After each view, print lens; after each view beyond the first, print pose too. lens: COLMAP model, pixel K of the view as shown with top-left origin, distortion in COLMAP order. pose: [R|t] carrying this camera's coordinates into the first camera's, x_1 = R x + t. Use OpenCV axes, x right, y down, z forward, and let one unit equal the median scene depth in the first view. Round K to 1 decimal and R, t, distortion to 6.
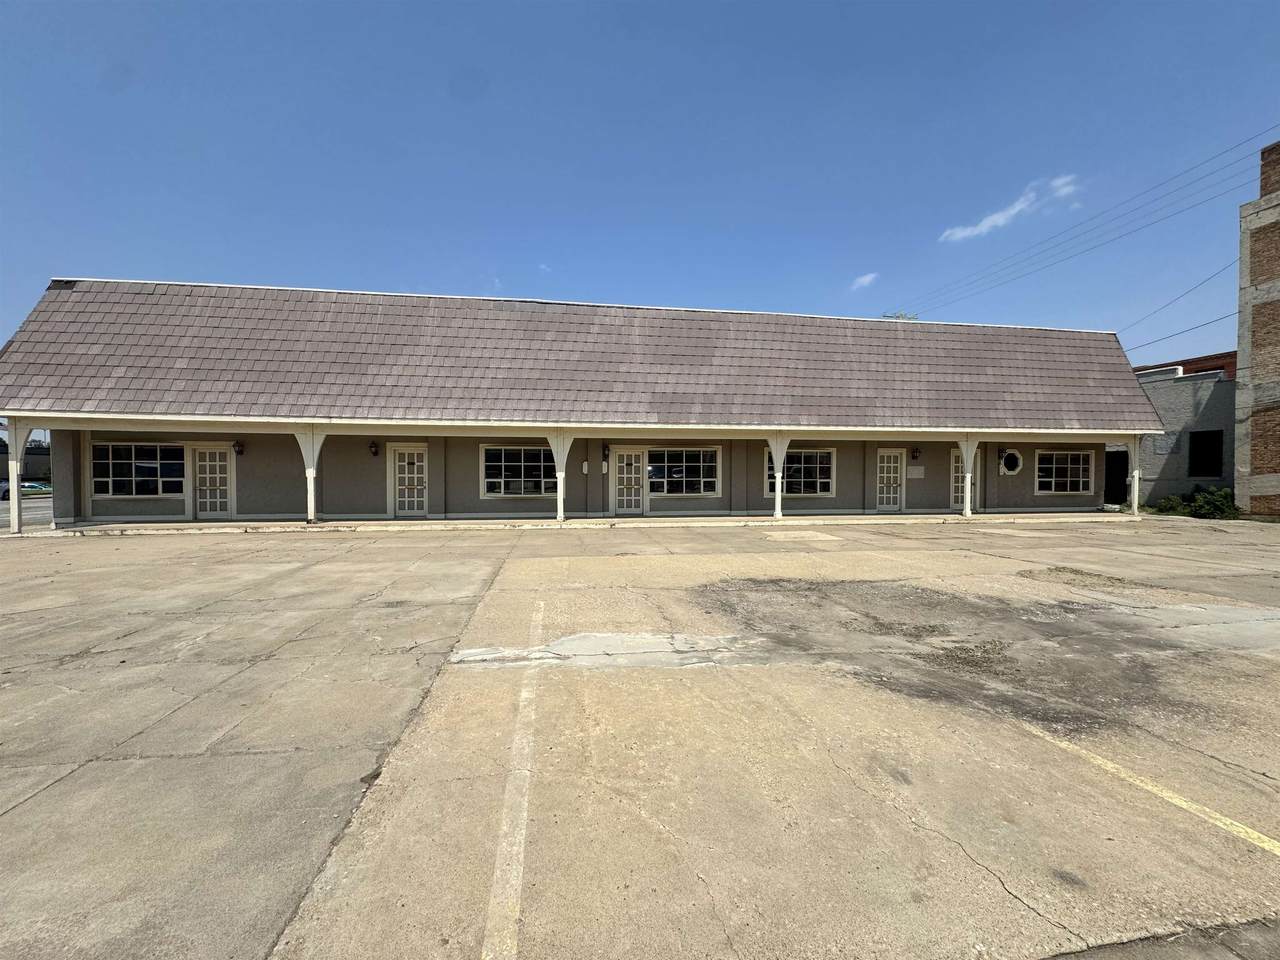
lens RADIAL K [[563.4, 0, 641.8], [0, 563.4, 479.3], [0, 0, 1]] dist [-0.000997, 0.000145]
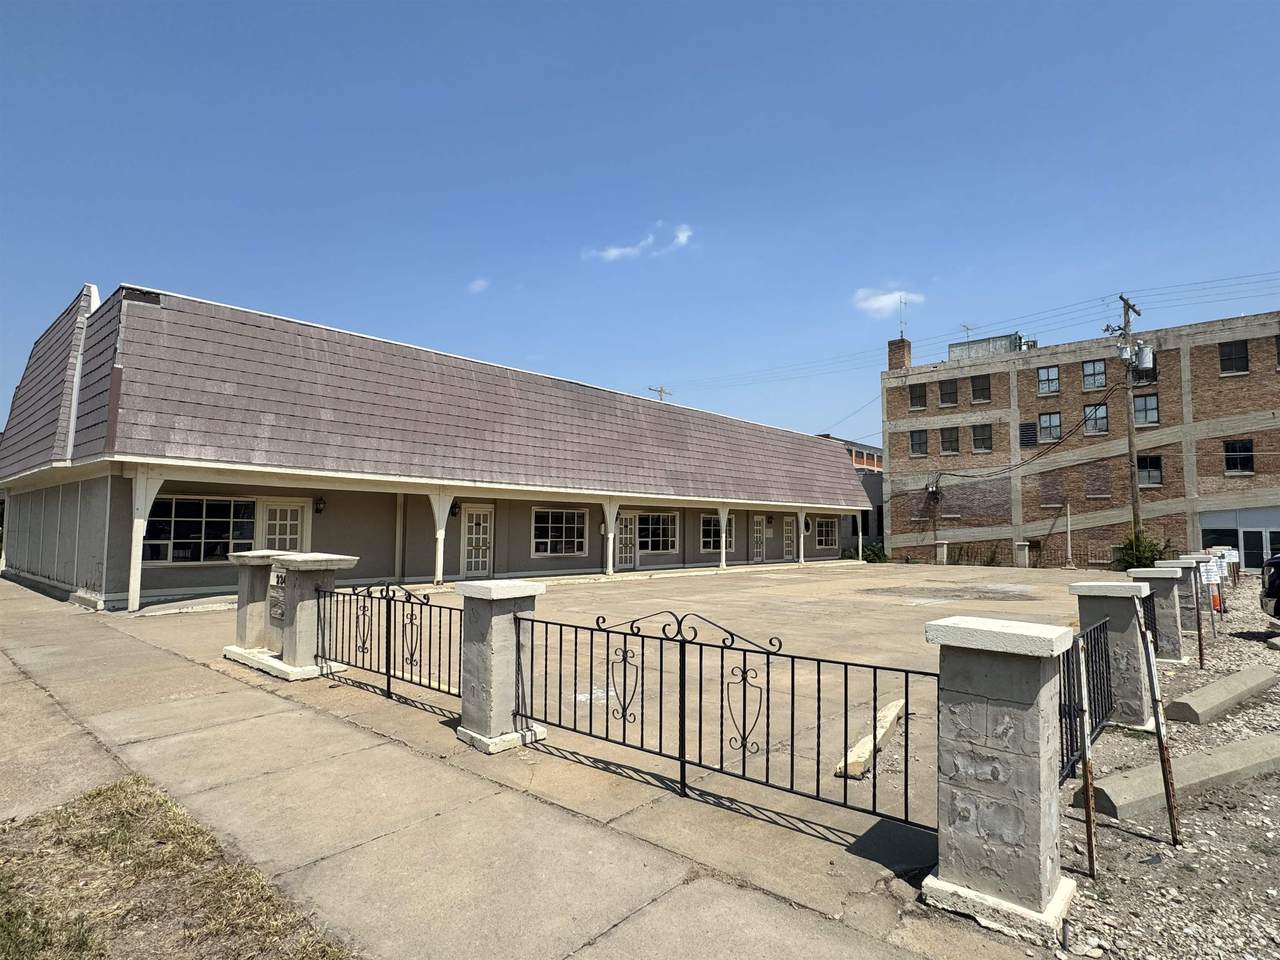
lens RADIAL K [[687.5, 0, 639.6], [0, 687.5, 482.8], [0, 0, 1]] dist [0.001400, 0.000134]
pose [[0.785575, 0.046200, 0.617039, -0.932717], [0.005327, 0.996667, -0.081406, -0.000388], [-0.618743, 0.067238, 0.782710, -0.156951]]
